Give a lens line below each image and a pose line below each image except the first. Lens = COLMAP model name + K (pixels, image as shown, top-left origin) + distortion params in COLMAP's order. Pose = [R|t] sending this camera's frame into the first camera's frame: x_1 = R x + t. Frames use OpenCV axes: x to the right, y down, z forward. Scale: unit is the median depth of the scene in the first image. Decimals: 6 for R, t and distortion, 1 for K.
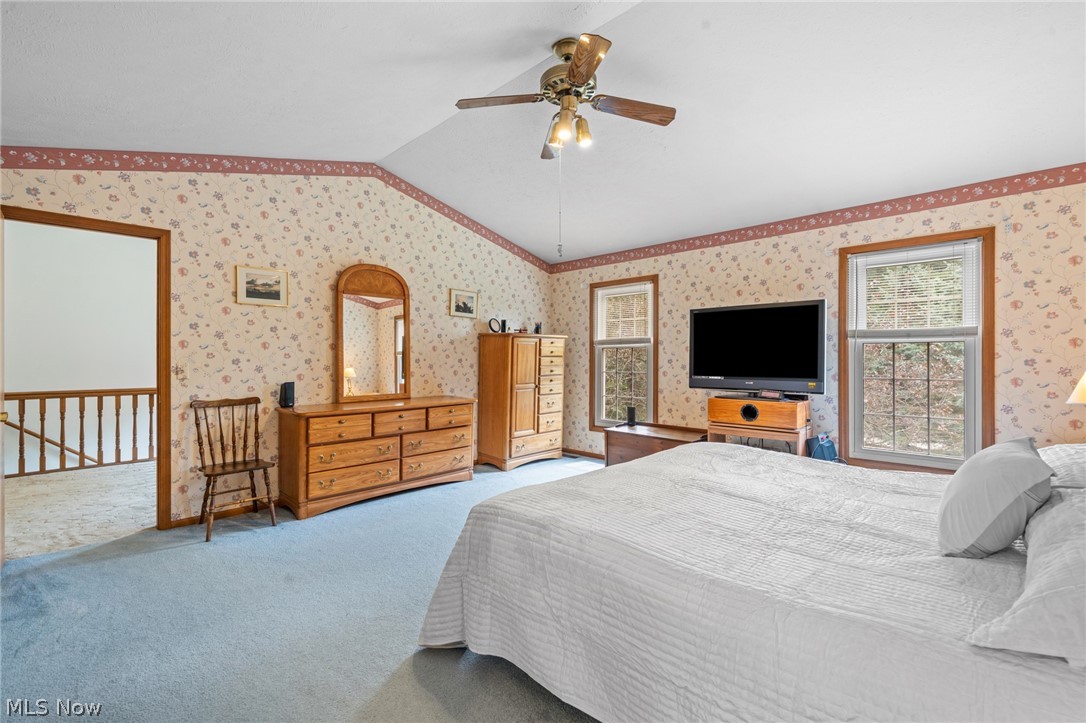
lens RADIAL K [[480.3, 0, 544.7], [0, 480.3, 362.6], [0, 0, 1]] dist [-0.000395, 0.001582]
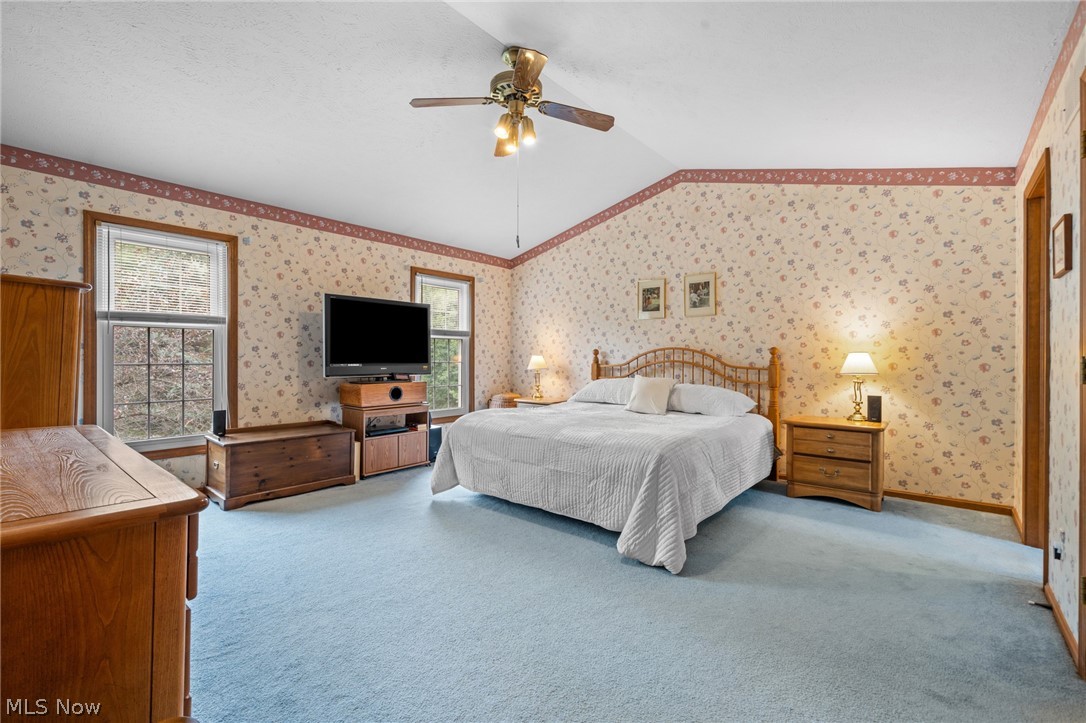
lens RADIAL K [[480.3, 0, 544.0], [0, 480.3, 354.4], [0, 0, 1]] dist [-0.000395, 0.001582]
pose [[-0.099870, -0.010187, 0.994948, -0.622646], [-0.006824, 0.999931, 0.009553, -0.004237], [-0.994977, -0.005835, -0.099933, 0.614761]]
